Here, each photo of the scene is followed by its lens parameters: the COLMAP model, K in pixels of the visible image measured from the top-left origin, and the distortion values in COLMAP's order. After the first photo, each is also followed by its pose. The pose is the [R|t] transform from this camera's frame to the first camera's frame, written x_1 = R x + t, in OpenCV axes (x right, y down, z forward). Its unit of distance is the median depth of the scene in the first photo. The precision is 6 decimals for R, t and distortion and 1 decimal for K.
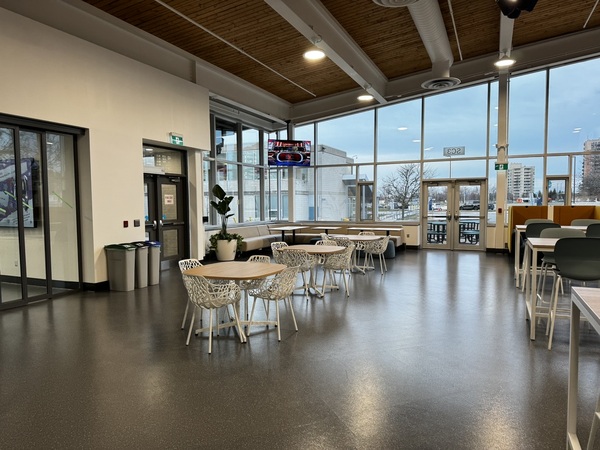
lens RADIAL K [[427.3, 0, 297.6], [0, 427.3, 227.6], [0, 0, 1]] dist [0.031645, -0.034909]
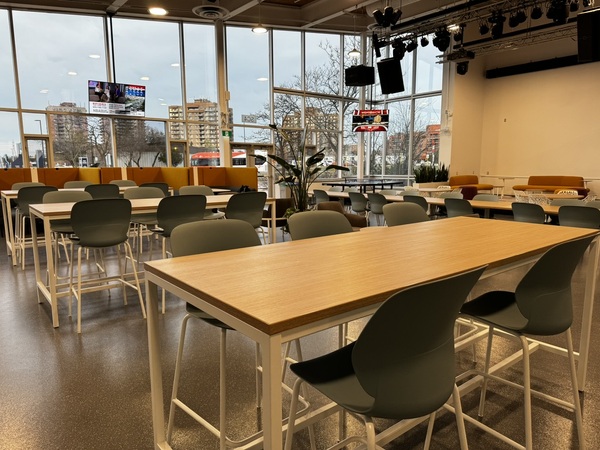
lens RADIAL K [[427.3, 0, 304.3], [0, 427.3, 225.7], [0, 0, 1]] dist [0.031645, -0.034909]
pose [[0.431624, -0.111298, 0.895161, 0.022181], [0.044404, 0.993778, 0.102148, 0.002618], [-0.900960, -0.004340, 0.433881, 0.141144]]
